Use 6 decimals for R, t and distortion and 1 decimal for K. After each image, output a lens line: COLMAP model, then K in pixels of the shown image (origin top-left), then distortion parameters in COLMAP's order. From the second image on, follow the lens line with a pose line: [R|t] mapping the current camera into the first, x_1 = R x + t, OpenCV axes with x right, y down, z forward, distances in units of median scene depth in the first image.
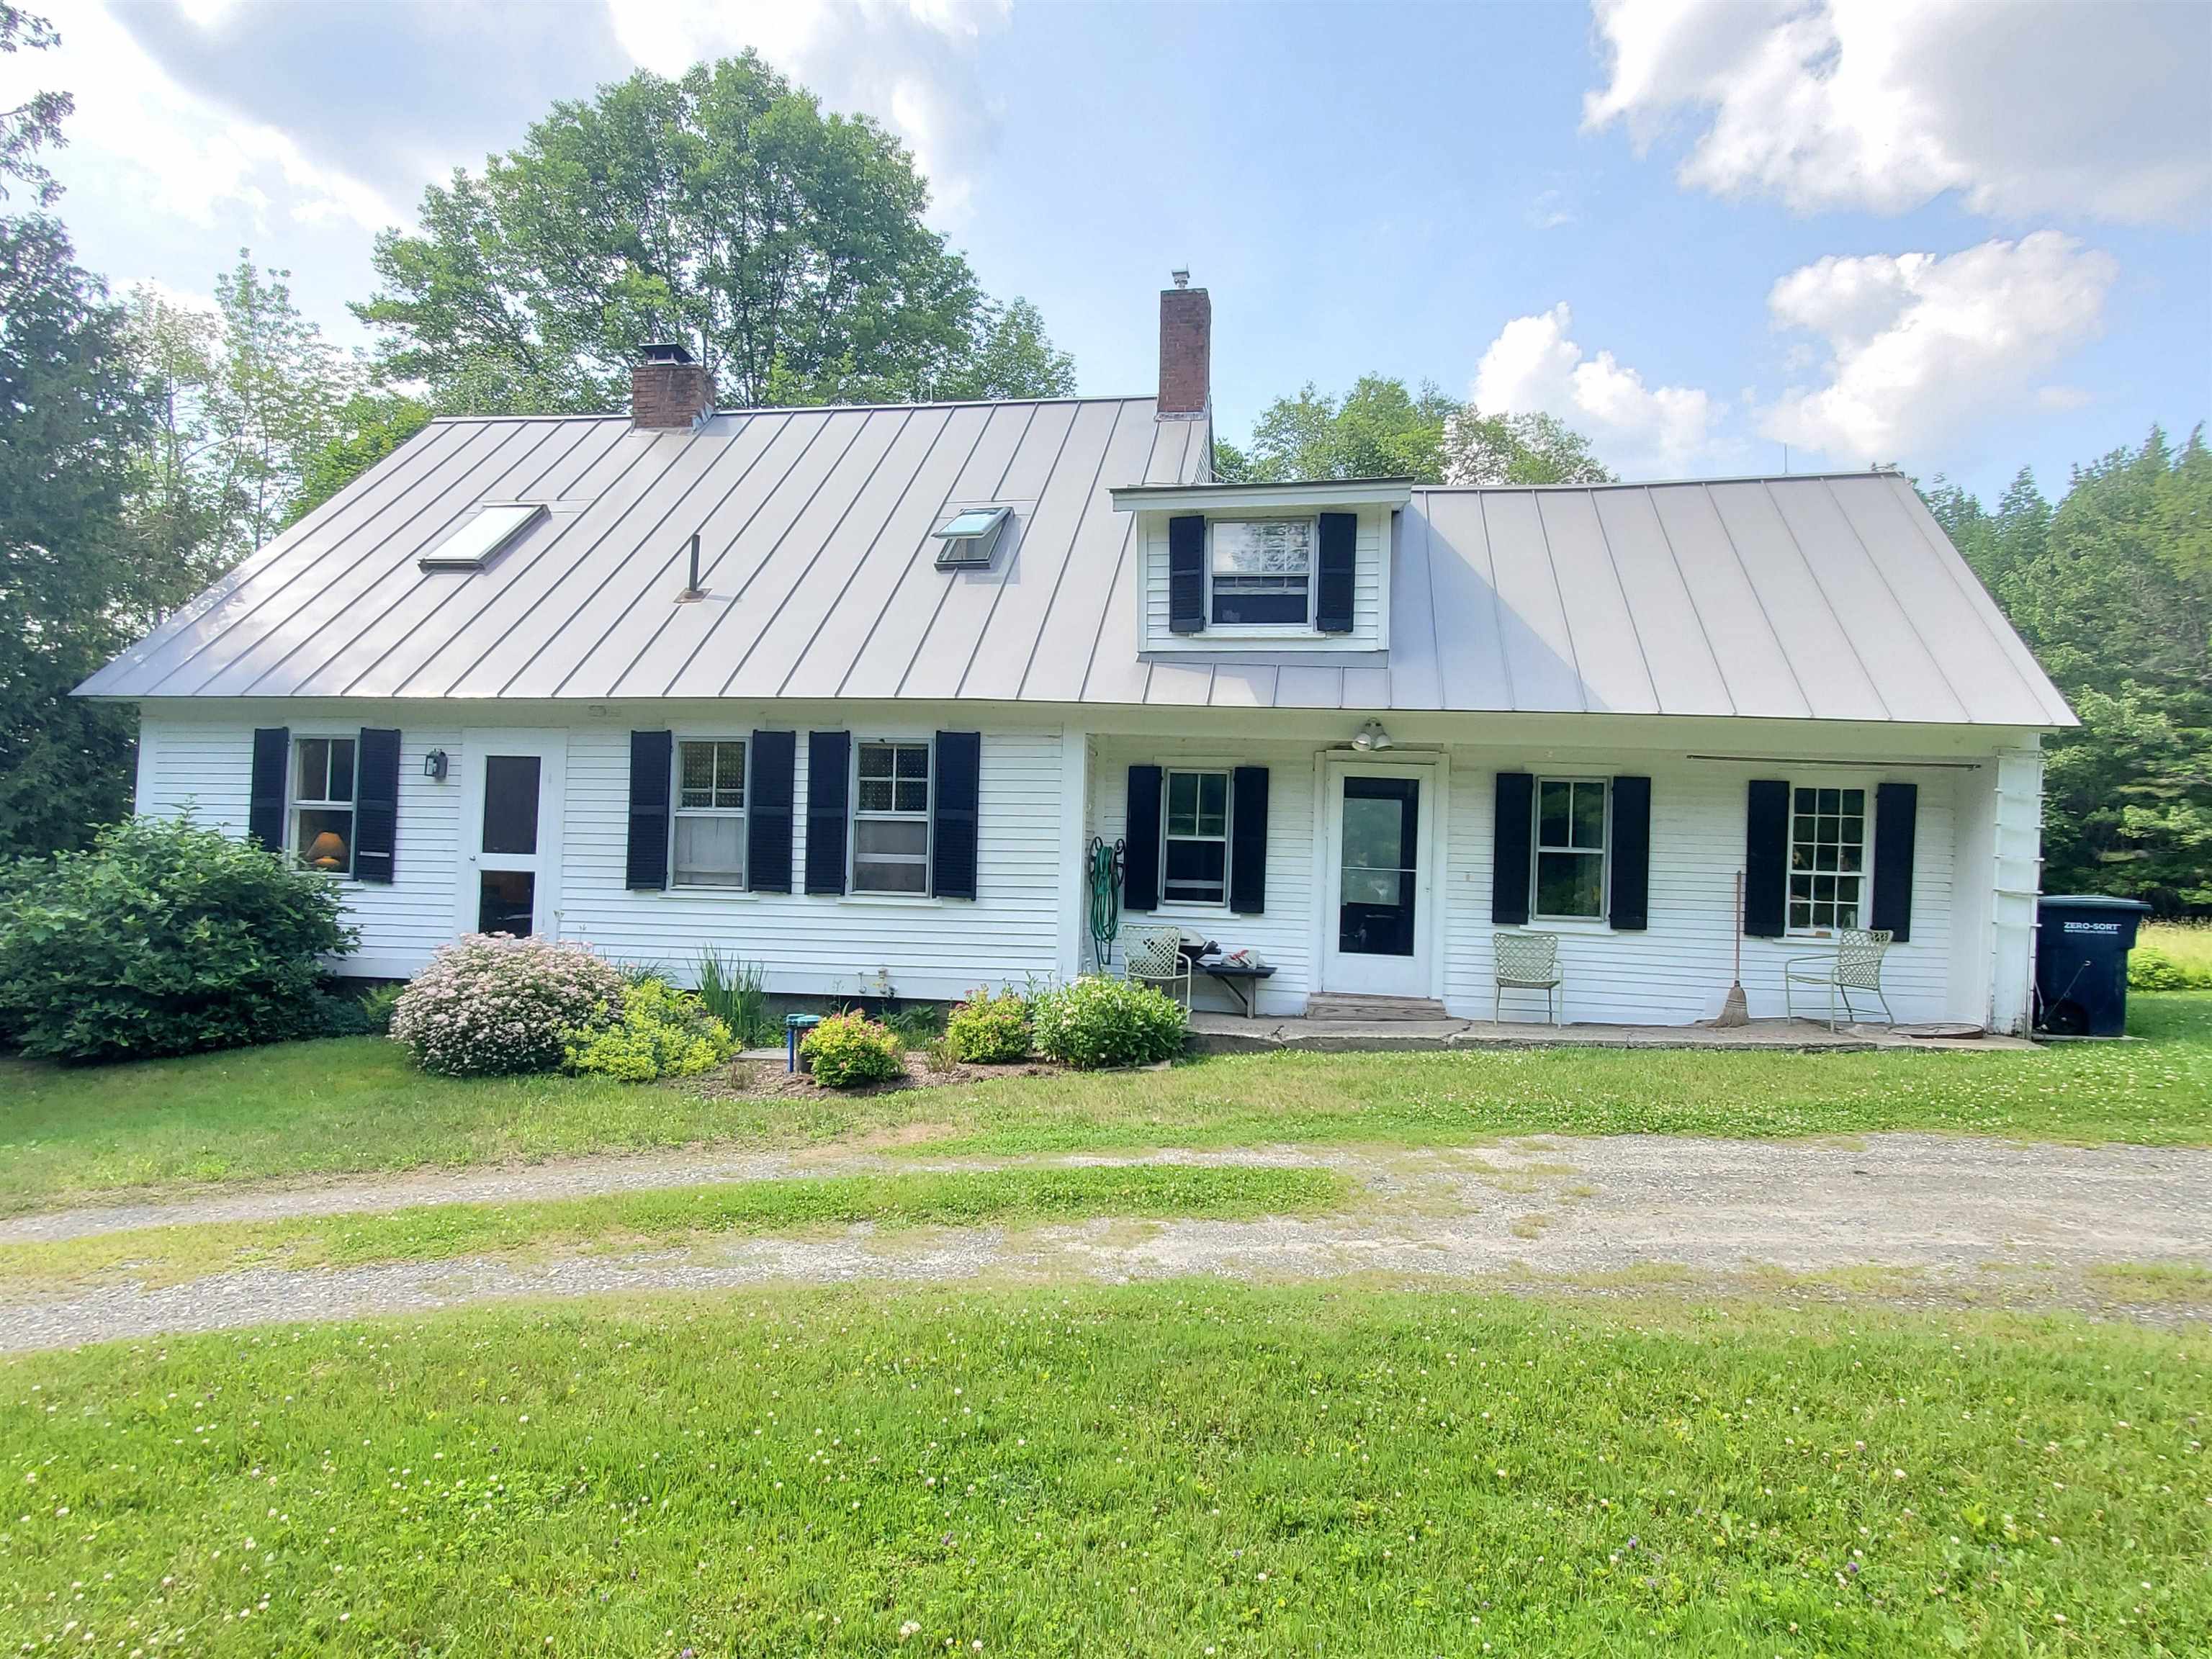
lens RADIAL K [[1242.6, 0, 1086.4], [0, 1242.6, 823.3], [0, 0, 1]] dist [0.001967, 0.000695]
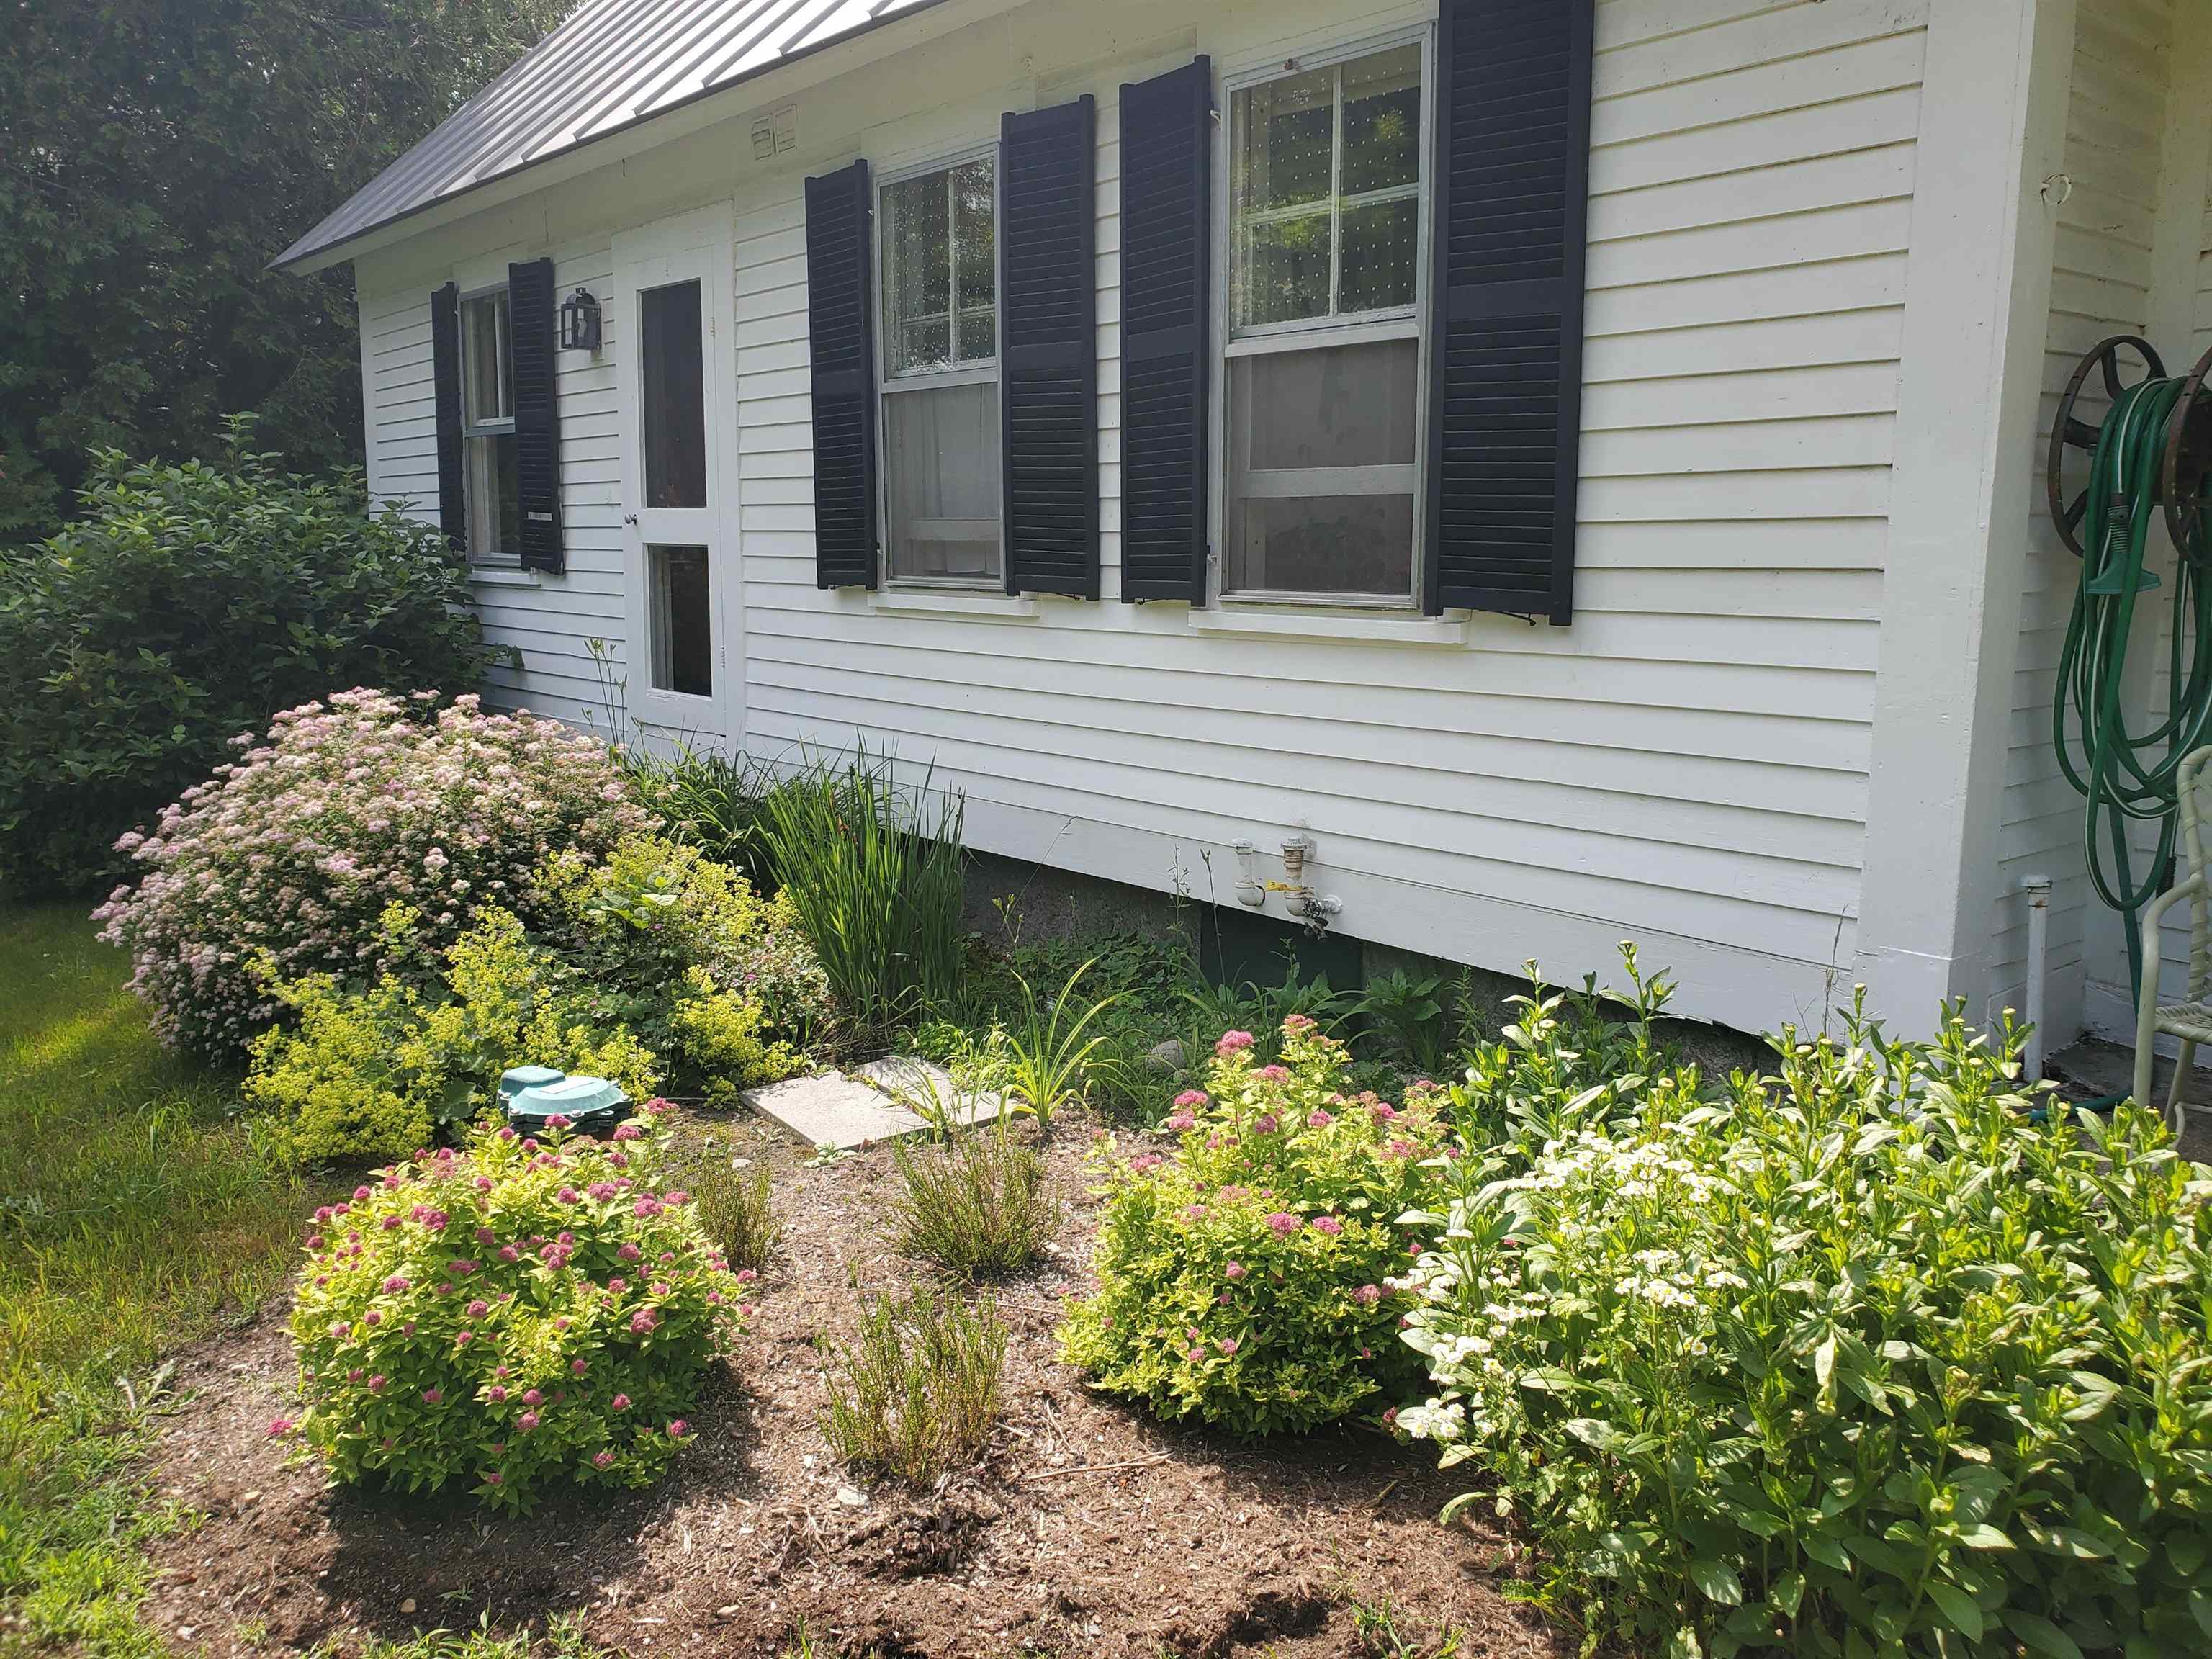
lens RADIAL K [[1687.8, 0, 1107.0], [0, 1687.8, 776.8], [0, 0, 1]] dist [0.085615, -0.112037]
pose [[0.762295, 0.069060, -0.643535, 0.069687], [0.043723, 0.986525, 0.157659, 0.031874], [0.645752, -0.148320, 0.749003, 0.644593]]
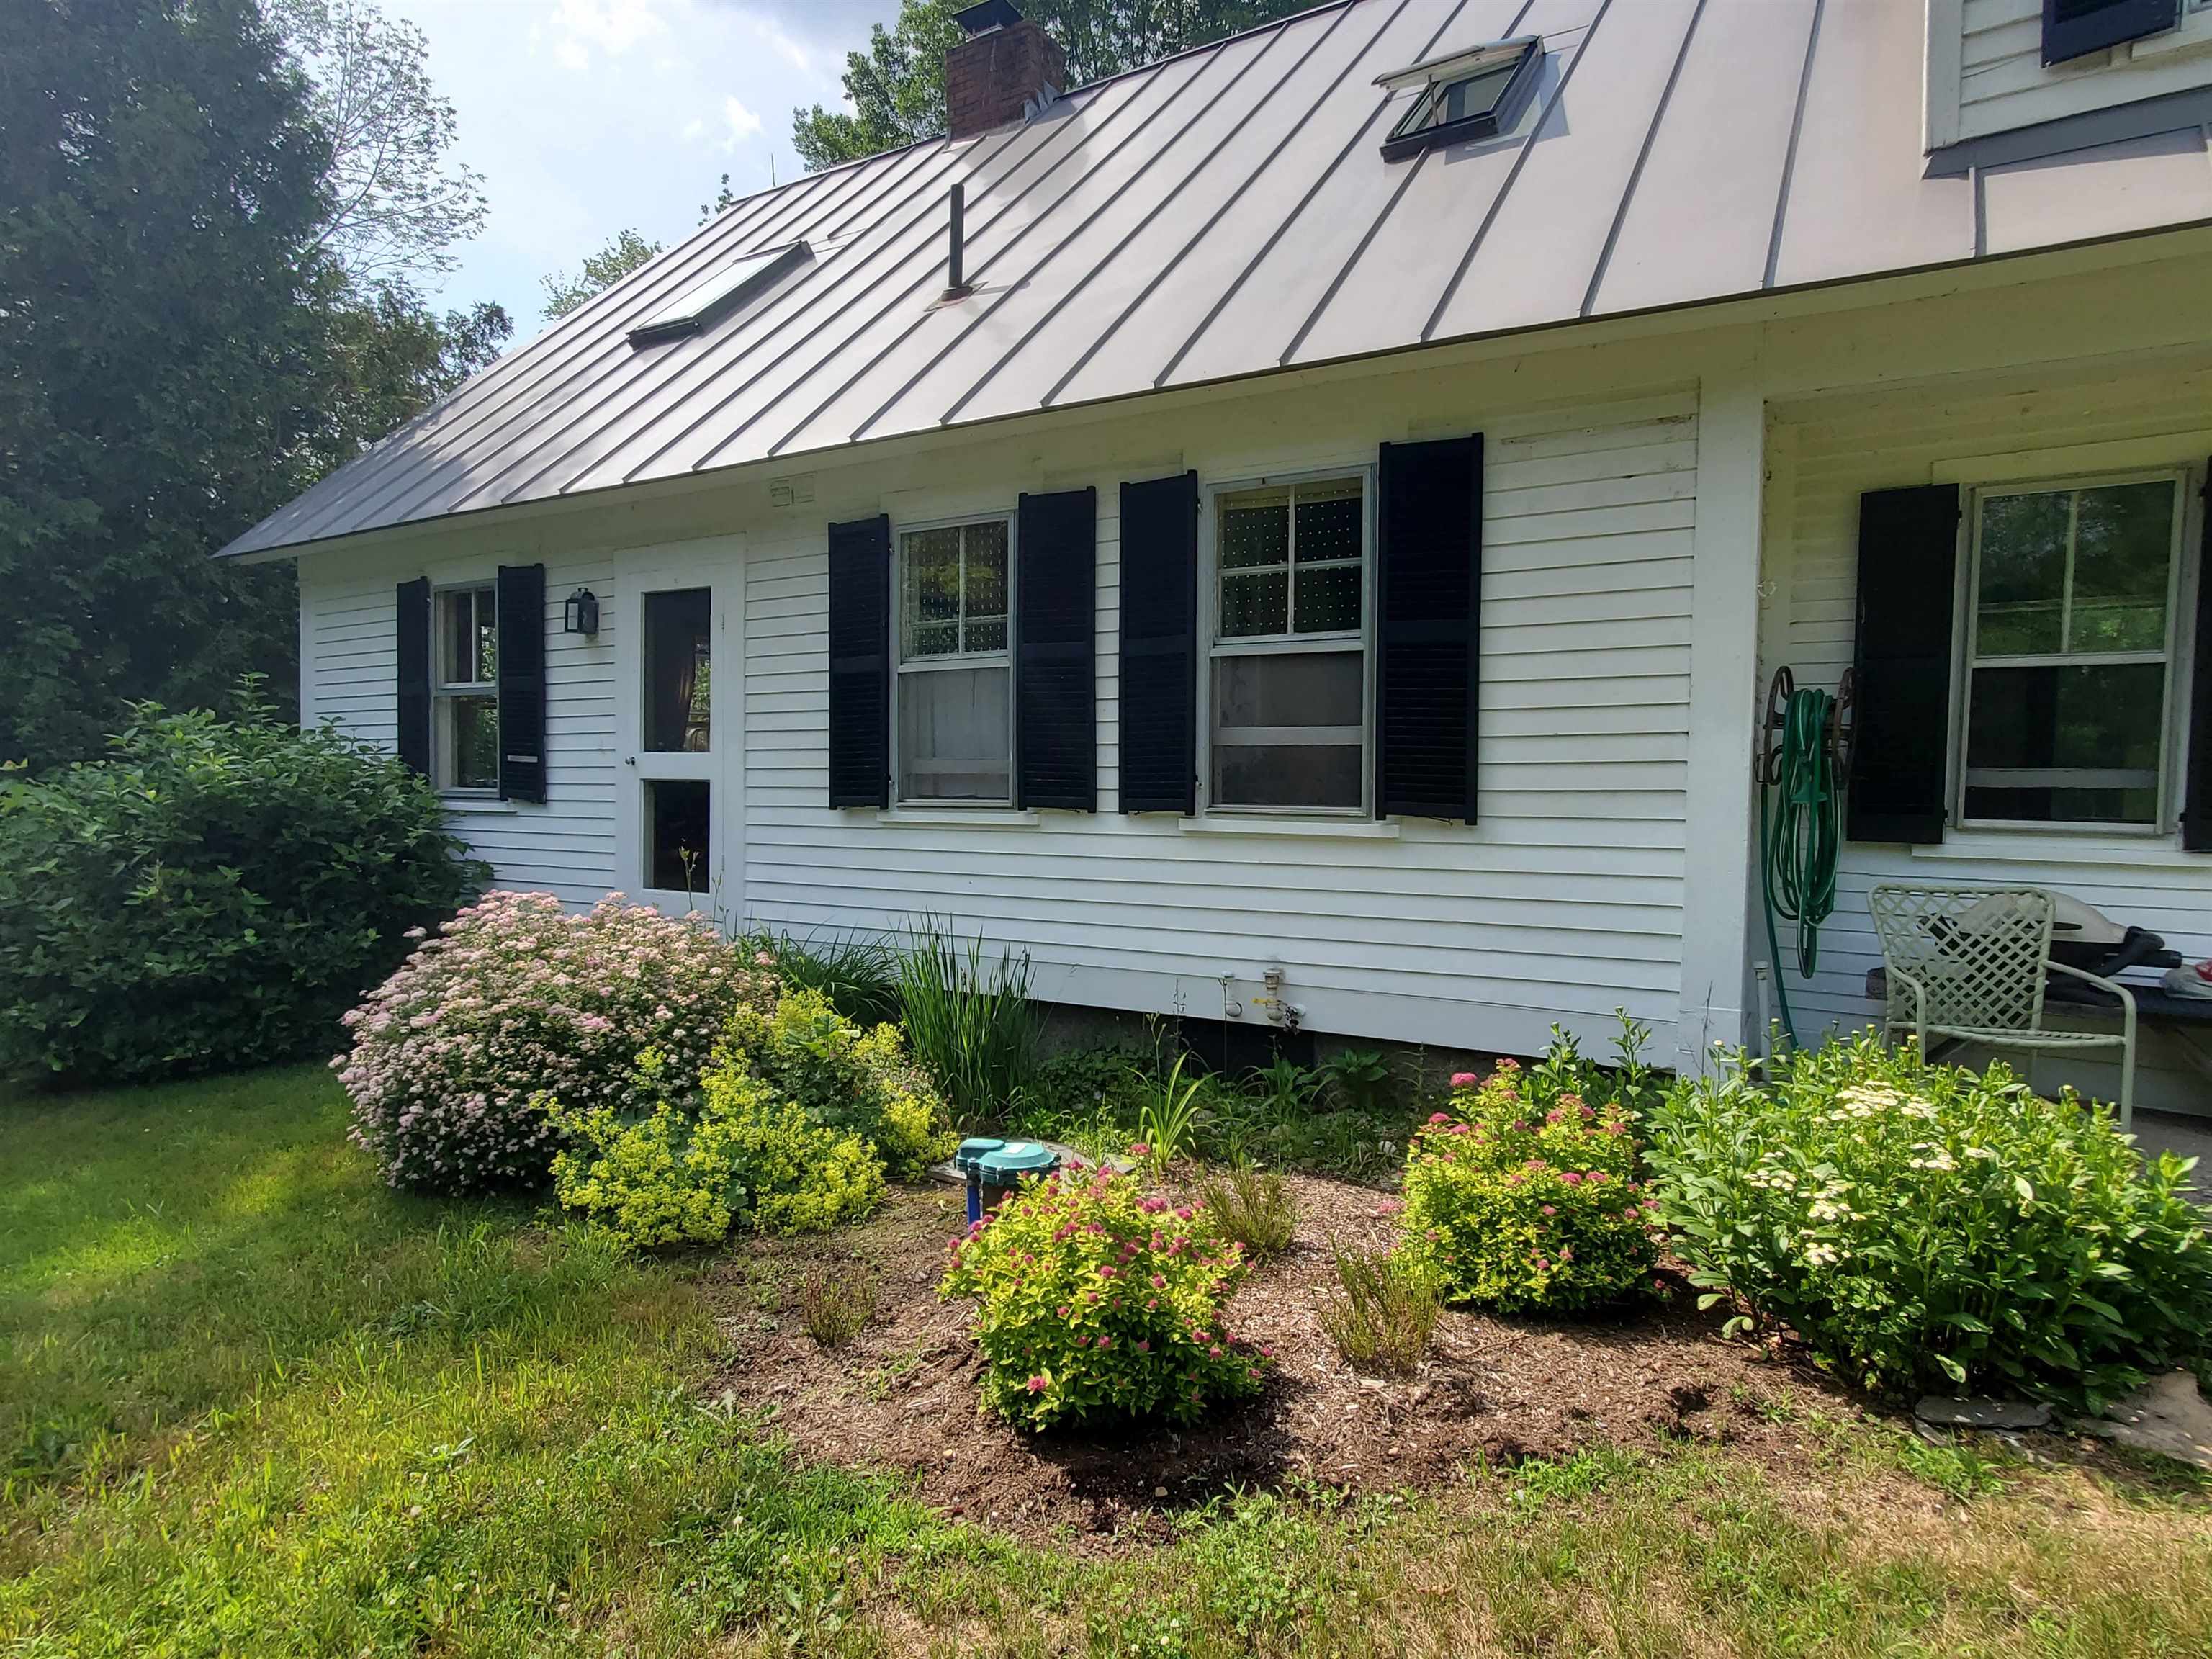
lens RADIAL K [[1242.6, 0, 1086.4], [0, 1242.6, 823.3], [0, 0, 1]] dist [0.001967, 0.000695]
pose [[0.925609, -0.006977, -0.378418, -0.050065], [0.033898, 0.997340, 0.064528, 0.028122], [0.376961, -0.072555, 0.923383, 0.532757]]
